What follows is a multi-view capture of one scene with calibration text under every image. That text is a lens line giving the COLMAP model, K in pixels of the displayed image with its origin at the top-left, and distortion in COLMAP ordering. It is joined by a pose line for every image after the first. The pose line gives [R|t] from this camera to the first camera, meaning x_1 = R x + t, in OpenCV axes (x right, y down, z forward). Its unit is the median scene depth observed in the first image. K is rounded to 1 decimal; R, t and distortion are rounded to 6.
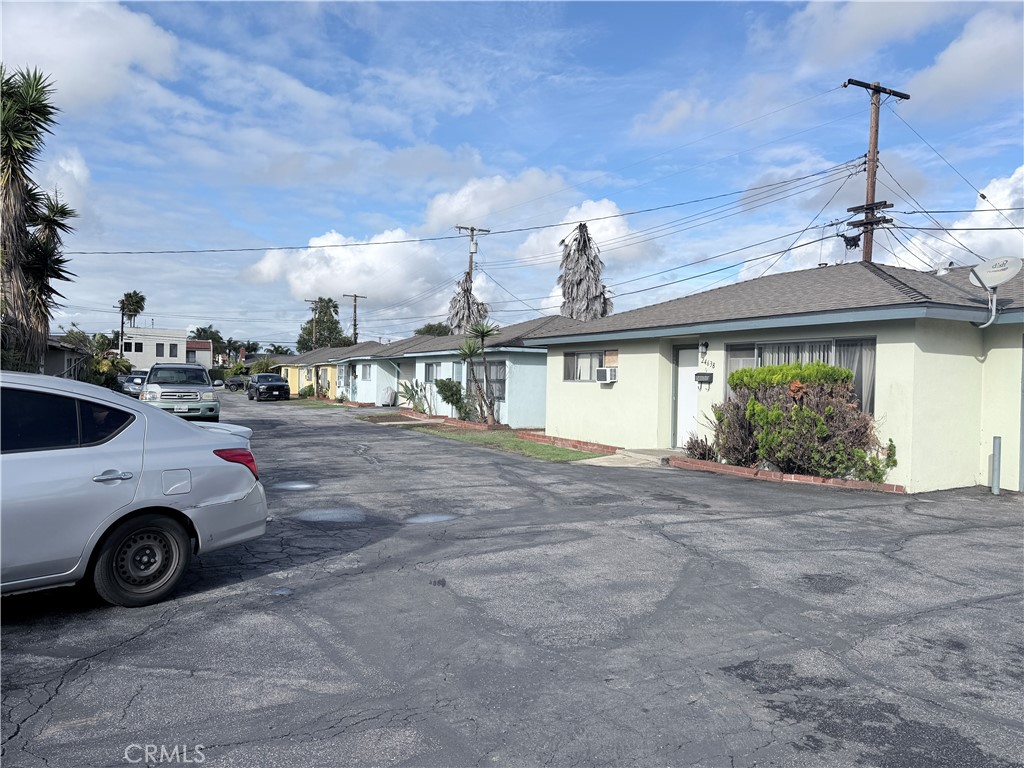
lens RADIAL K [[786.9, 0, 512.0], [0, 786.9, 384.0], [0, 0, 1]] dist [0.107871, -0.207977]
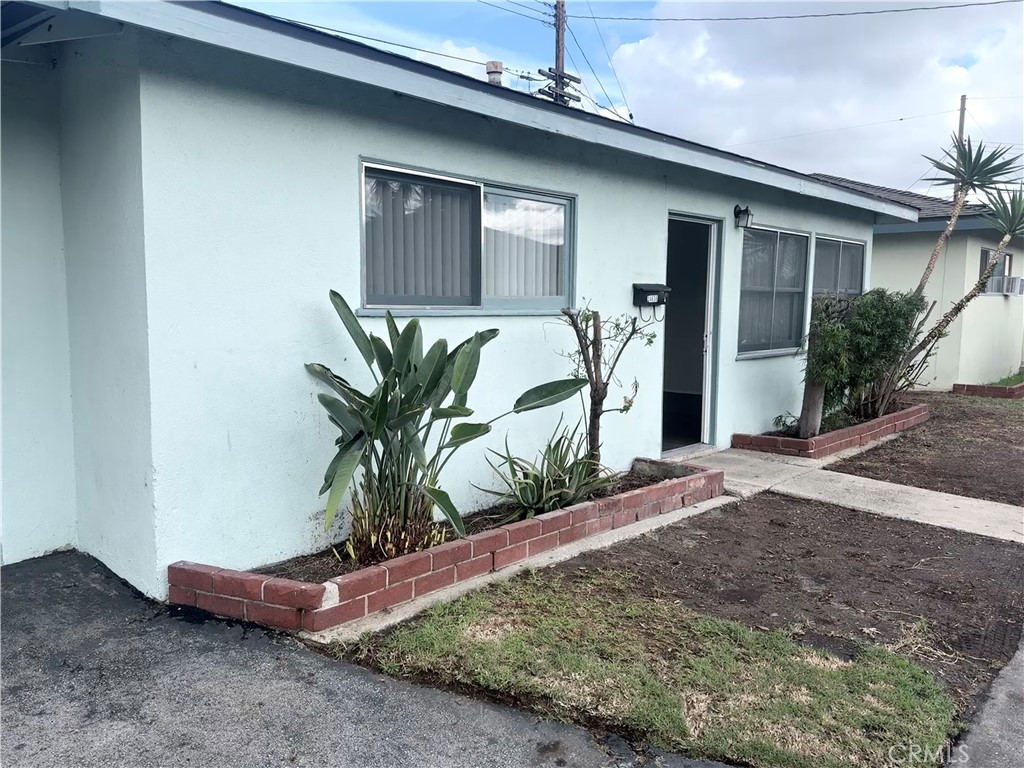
lens RADIAL K [[786.9, 0, 512.0], [0, 786.9, 384.0], [0, 0, 1]] dist [0.107871, -0.207977]
pose [[-0.384636, -0.120185, 0.915211, -0.216670], [-0.008330, 0.991899, 0.126755, -0.006017], [-0.923031, 0.041131, -0.382522, 0.908650]]
